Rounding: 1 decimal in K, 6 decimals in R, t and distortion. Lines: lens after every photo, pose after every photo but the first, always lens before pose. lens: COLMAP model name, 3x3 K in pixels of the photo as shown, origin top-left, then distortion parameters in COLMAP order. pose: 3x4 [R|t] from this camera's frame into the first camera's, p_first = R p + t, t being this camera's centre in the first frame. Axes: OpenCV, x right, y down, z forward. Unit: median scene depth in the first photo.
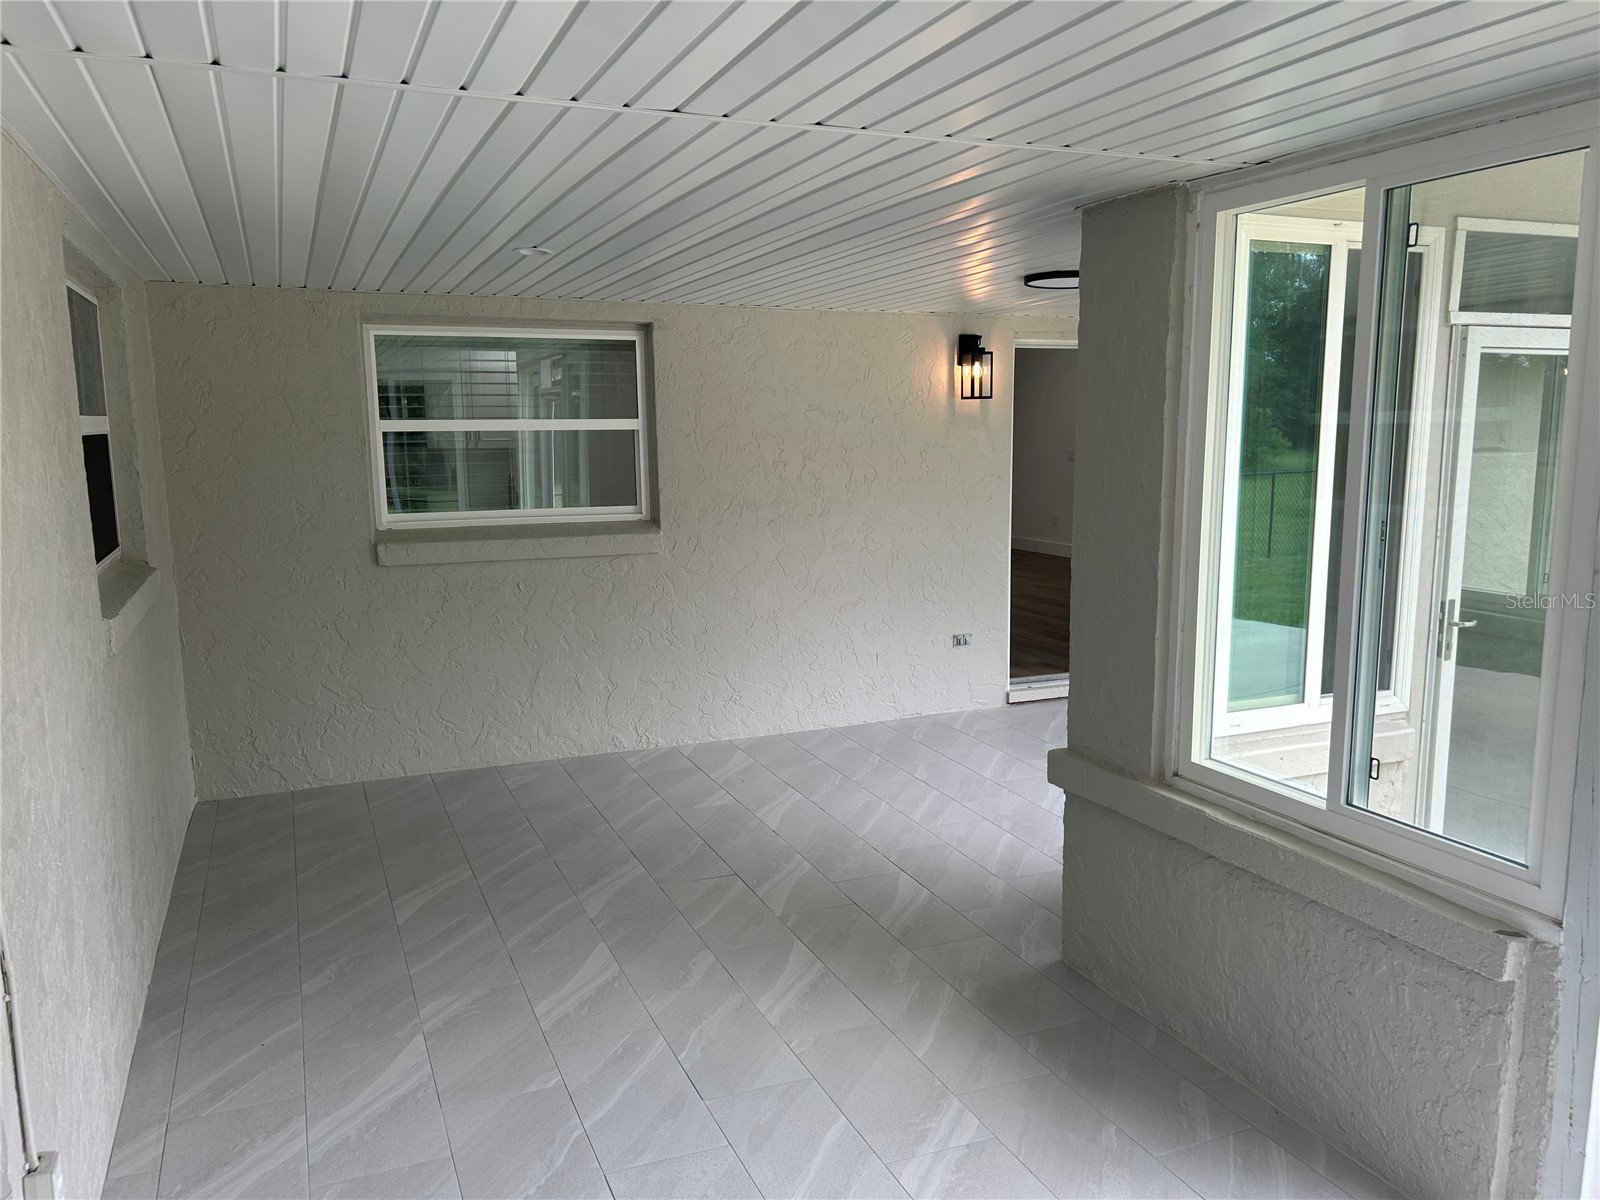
lens RADIAL K [[1198.6, 0, 797.7], [0, 1198.6, 611.3], [0, 0, 1]] dist [0.070239, -0.080460]
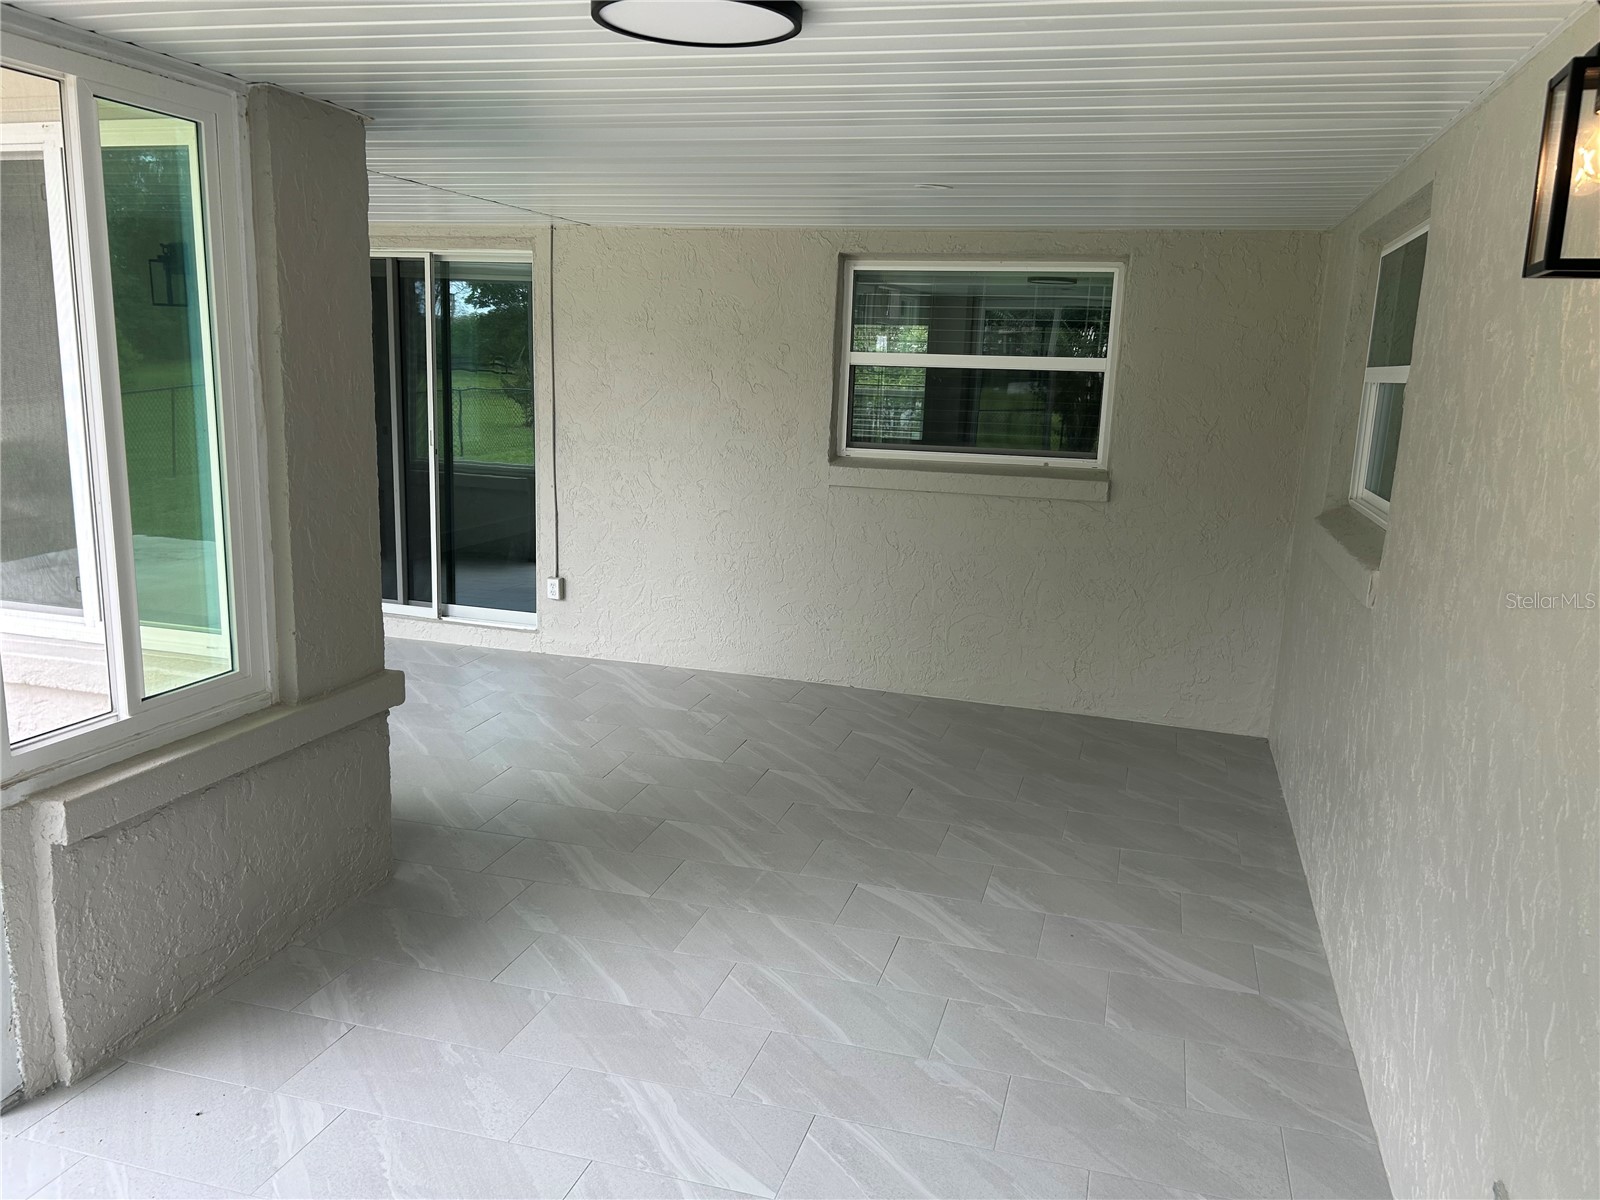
lens RADIAL K [[1198.6, 0, 797.7], [0, 1198.6, 611.3], [0, 0, 1]] dist [0.070239, -0.080460]
pose [[-0.637301, 0.146689, -0.756525, 0.656214], [-0.149395, 0.939573, 0.308033, -0.252502], [0.755995, 0.309331, -0.576876, 1.579678]]
